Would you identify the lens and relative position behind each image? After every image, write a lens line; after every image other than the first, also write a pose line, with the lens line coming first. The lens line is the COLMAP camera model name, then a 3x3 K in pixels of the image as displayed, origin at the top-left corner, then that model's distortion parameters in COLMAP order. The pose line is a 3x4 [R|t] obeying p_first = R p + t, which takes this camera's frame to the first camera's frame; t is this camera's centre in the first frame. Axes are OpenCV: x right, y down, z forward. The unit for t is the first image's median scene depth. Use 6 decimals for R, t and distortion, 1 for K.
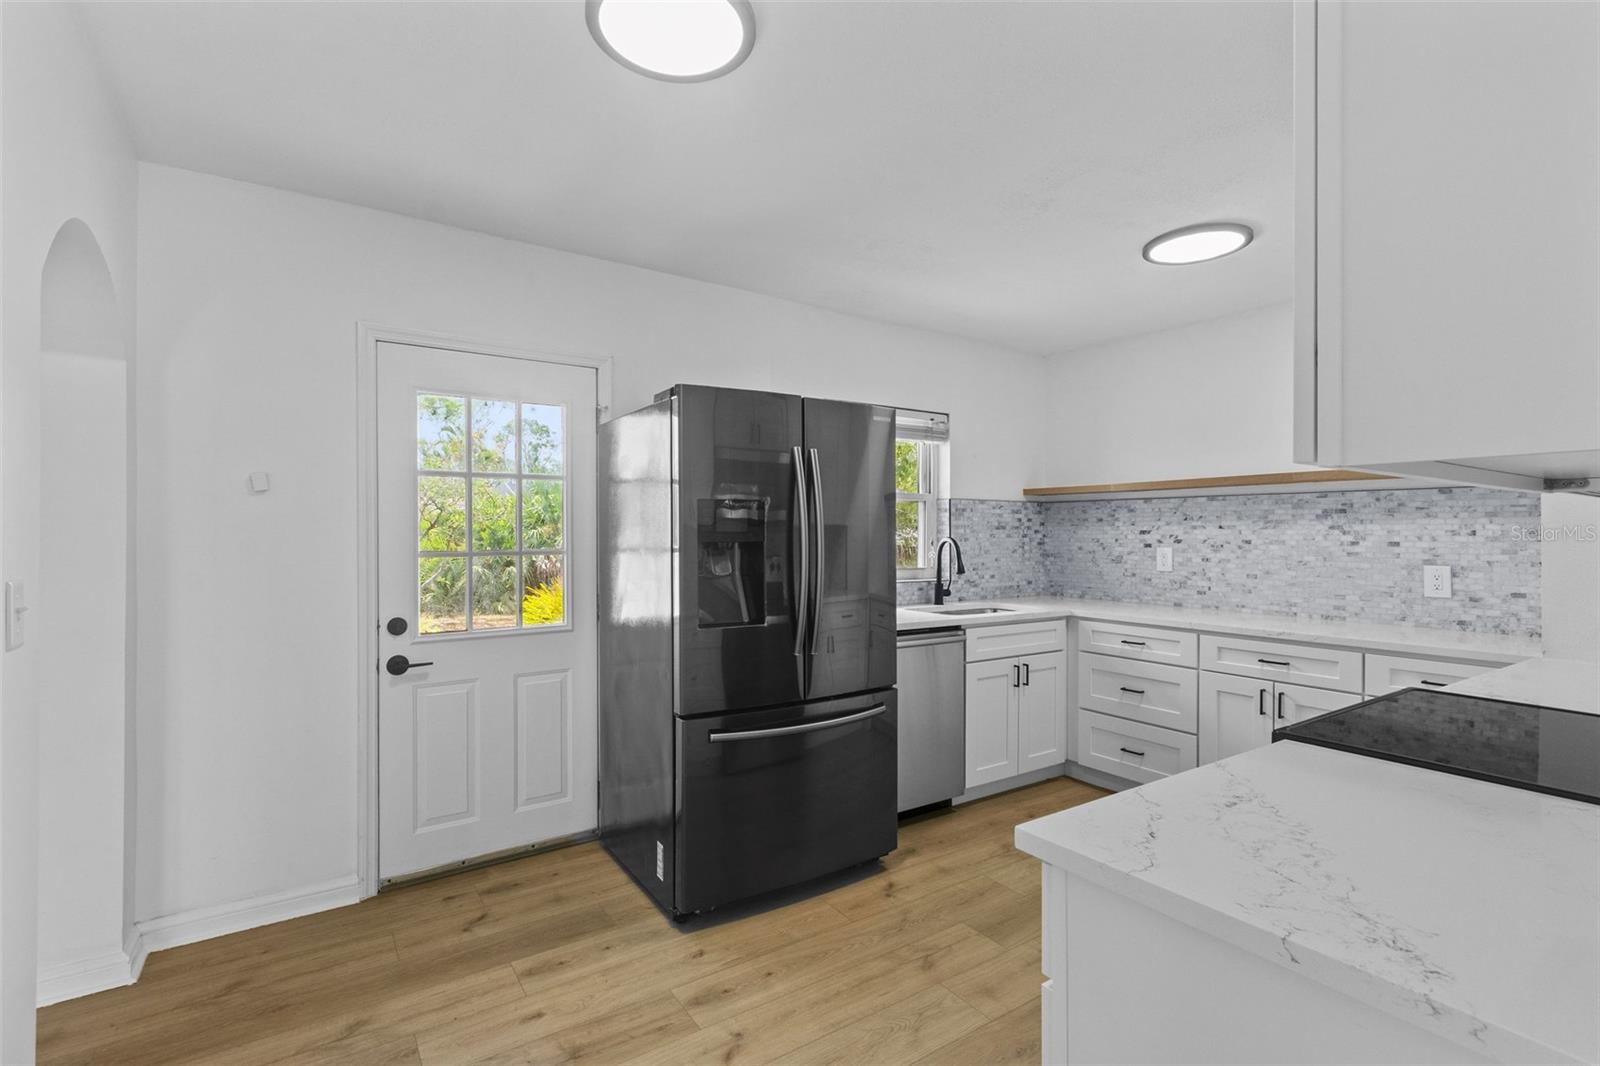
lens RADIAL K [[744.4, 0, 786.8], [0, 744.4, 540.6], [0, 0, 1]] dist [0.008046, -0.002931]
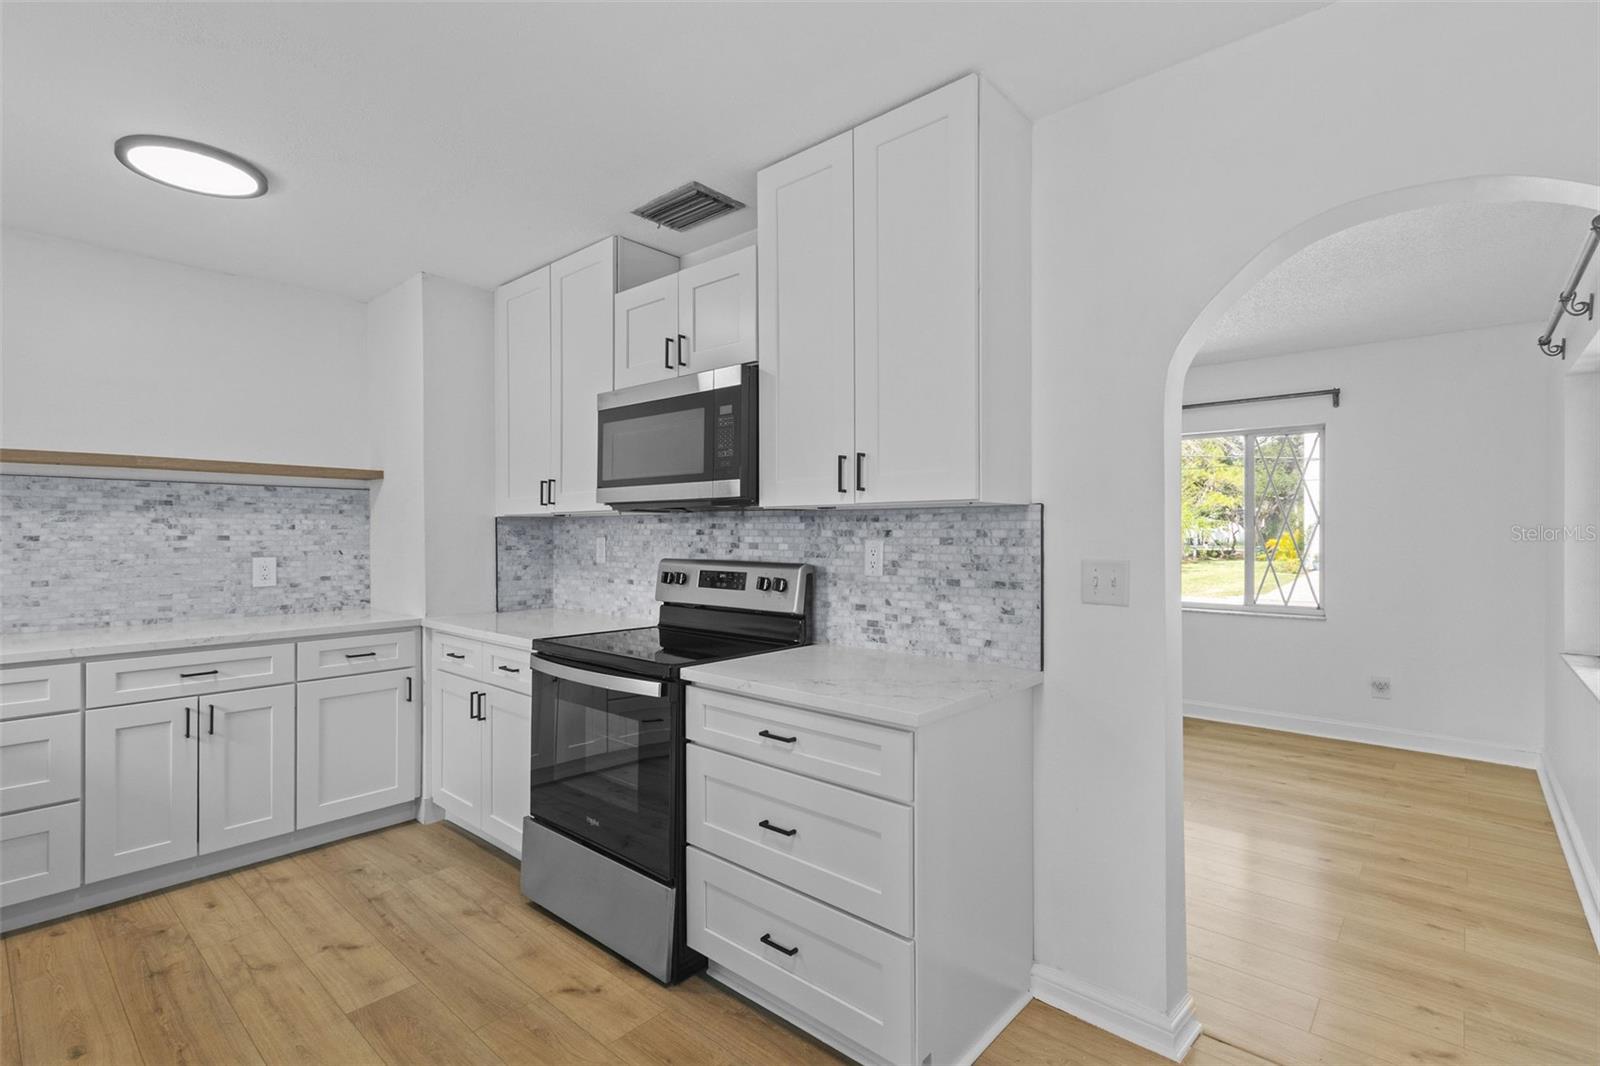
lens RADIAL K [[744.4, 0, 783.6], [0, 744.4, 536.9], [0, 0, 1]] dist [0.008046, -0.002931]
pose [[-0.244062, -0.008807, 0.969720, -0.300214], [0.010358, 0.999878, 0.011688, -0.000634], [-0.969704, 0.012897, -0.243941, 0.447294]]
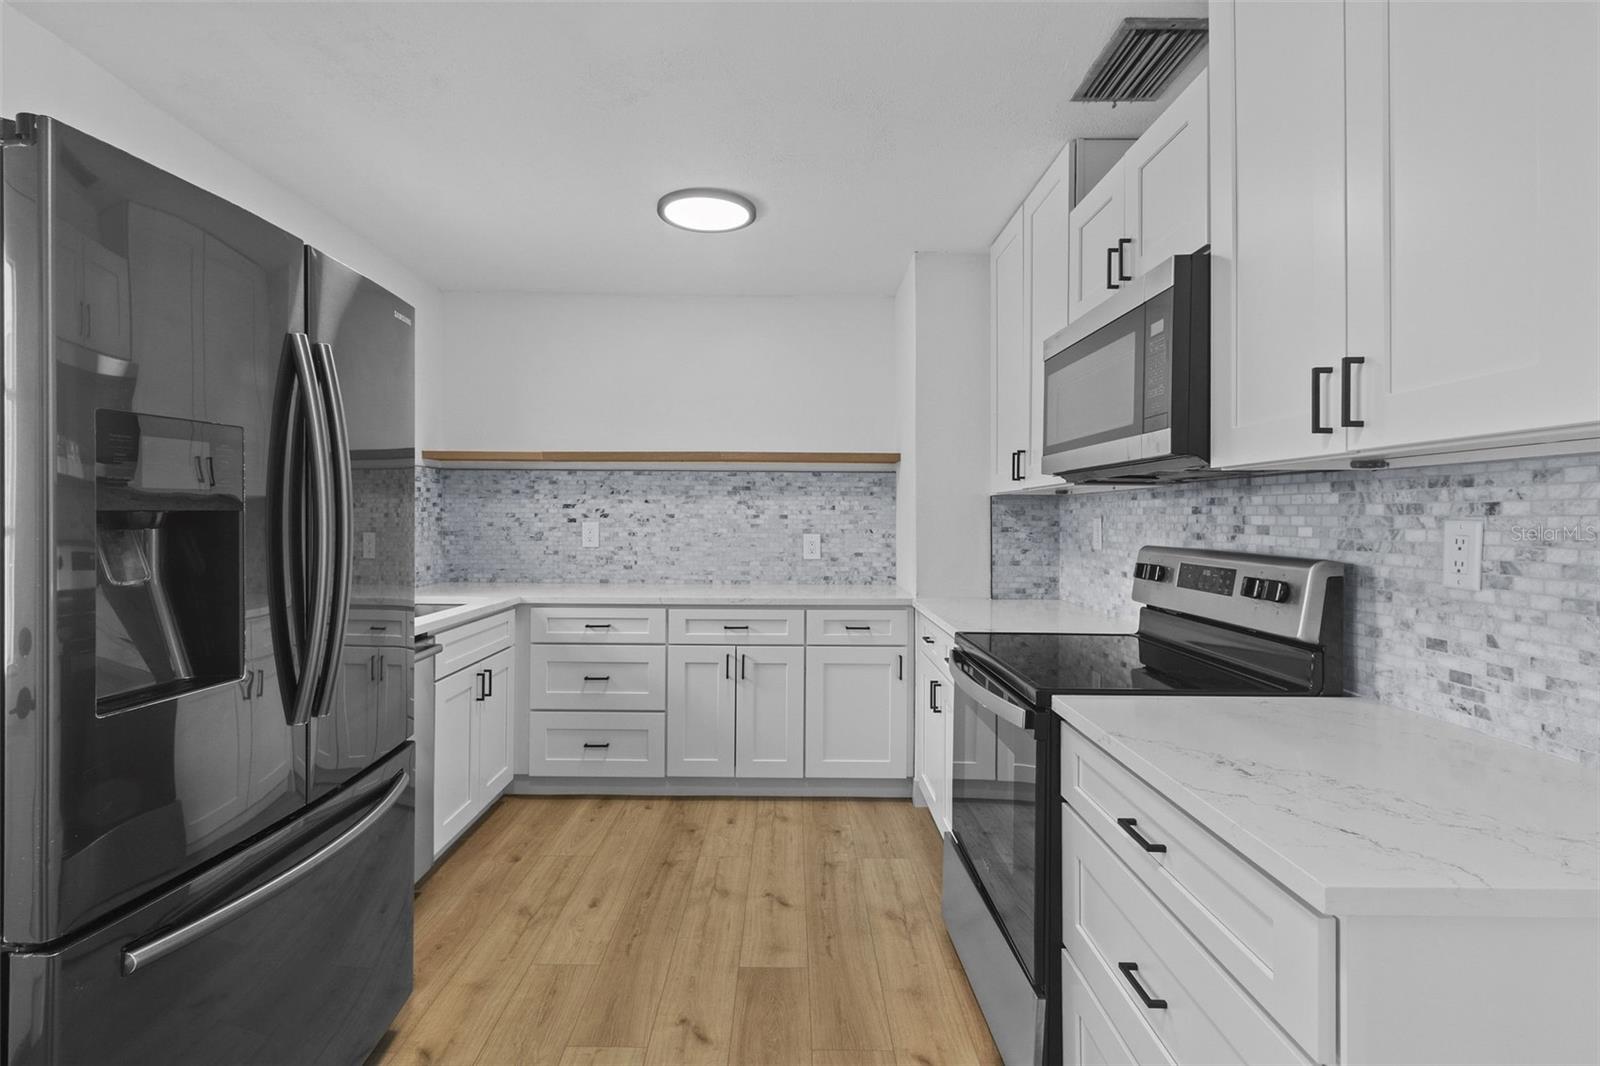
lens RADIAL K [[744.4, 0, 787.8], [0, 744.4, 514.3], [0, 0, 1]] dist [0.008046, -0.002931]
pose [[0.560073, 0.002768, 0.828439, -0.154897], [0.005528, 0.999960, -0.007078, 0.007963], [-0.828425, 0.008544, 0.560035, 0.279829]]
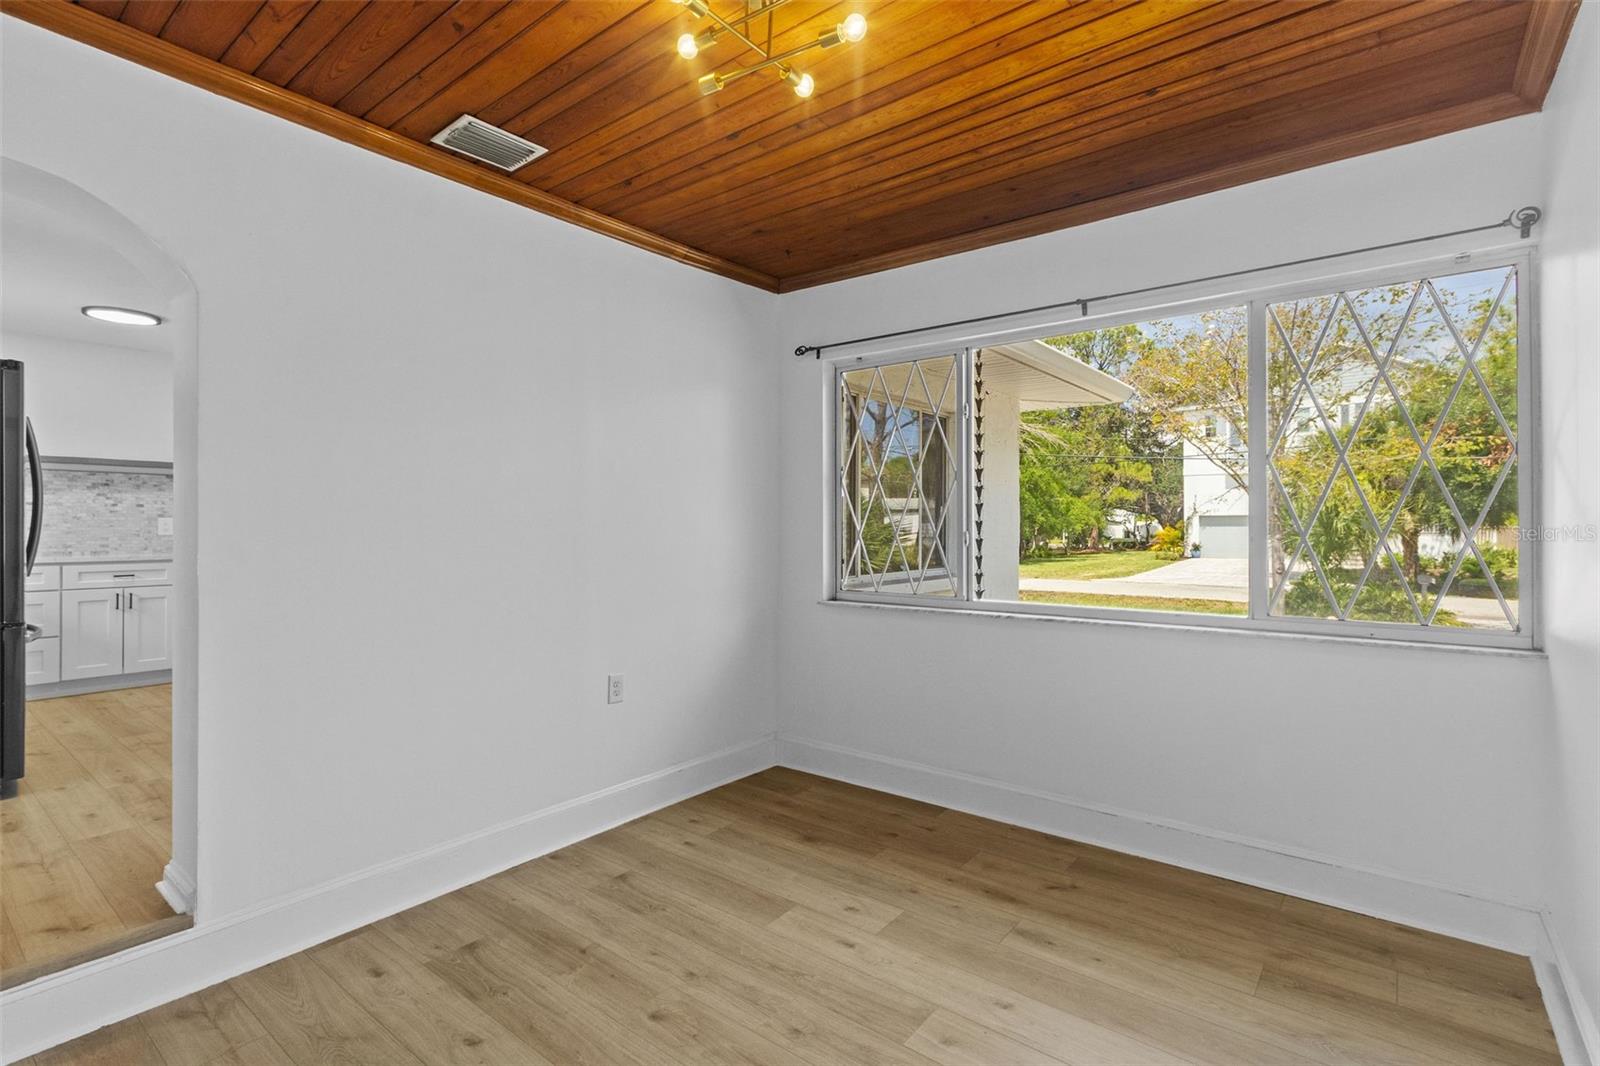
lens RADIAL K [[744.4, 0, 789.0], [0, 744.4, 528.4], [0, 0, 1]] dist [0.008046, -0.002931]
pose [[-0.296806, -0.008334, 0.954901, -1.104011], [0.006995, 0.999916, 0.010901, 0.042416], [-0.954912, 0.009915, -0.296723, 0.075353]]
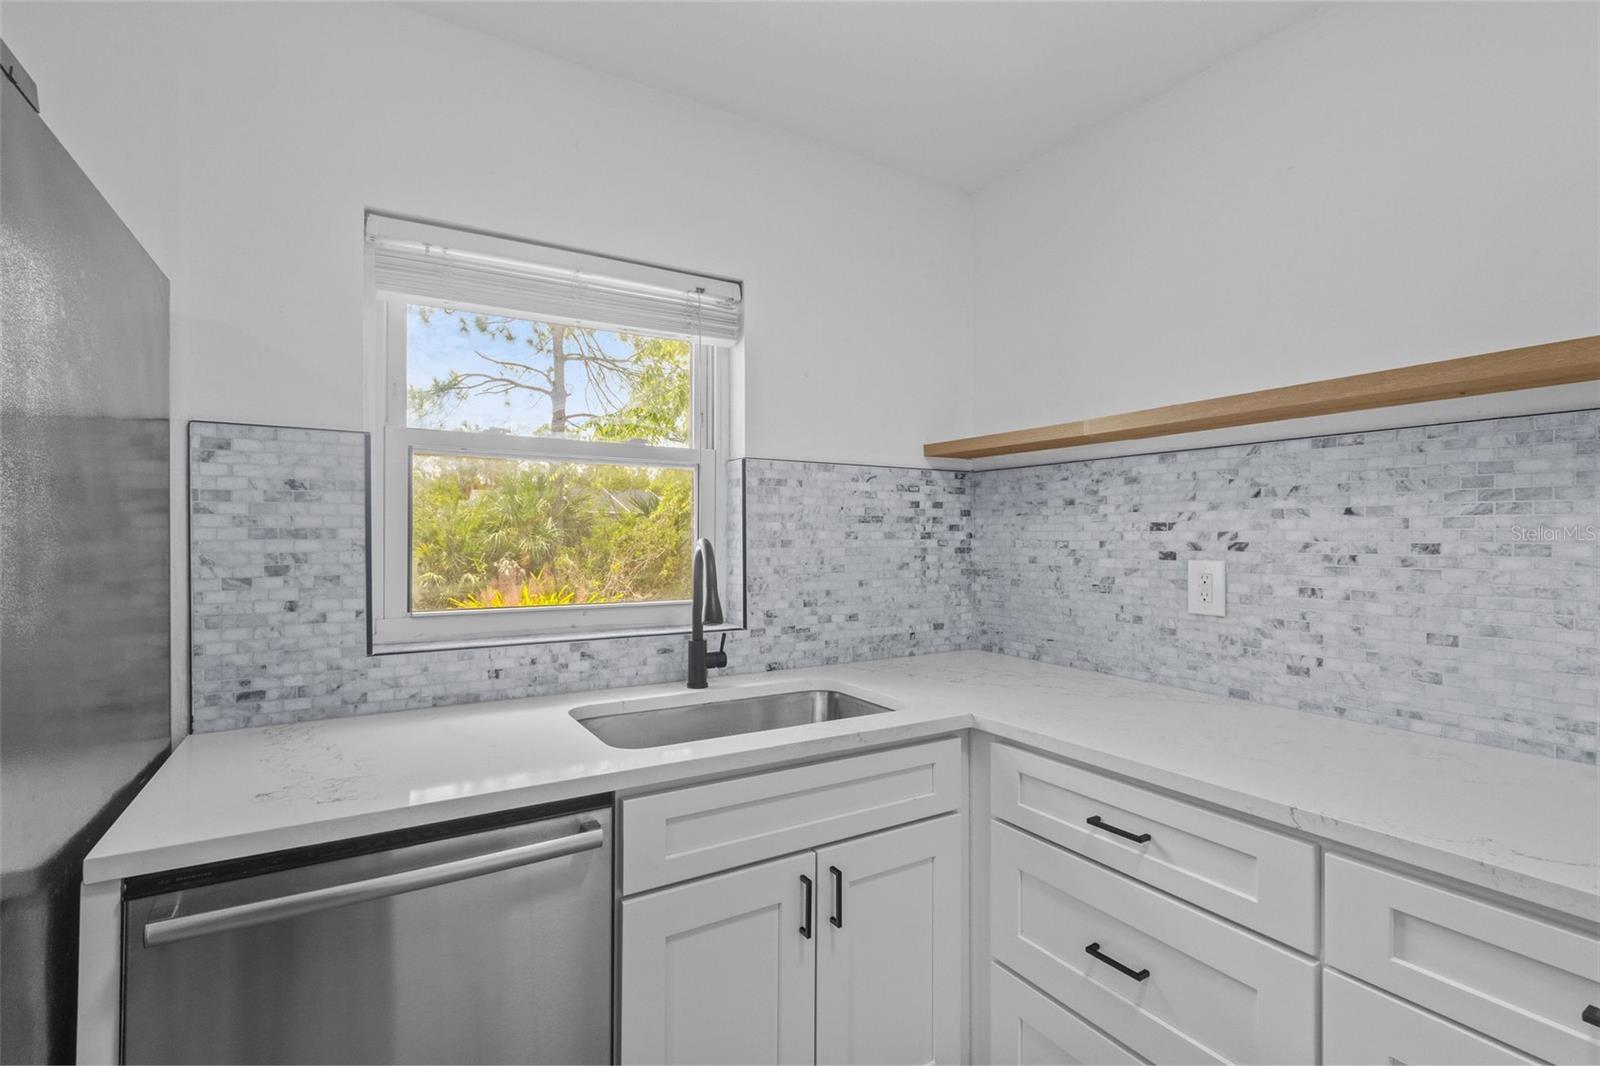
lens RADIAL K [[744.4, 0, 782.6], [0, 744.4, 535.0], [0, 0, 1]] dist [0.008046, -0.002931]
pose [[0.998580, -0.002718, -0.053198, 0.306332], [0.002132, 0.999936, -0.011071, -0.001665], [0.053225, 0.010942, 0.998523, 0.598134]]
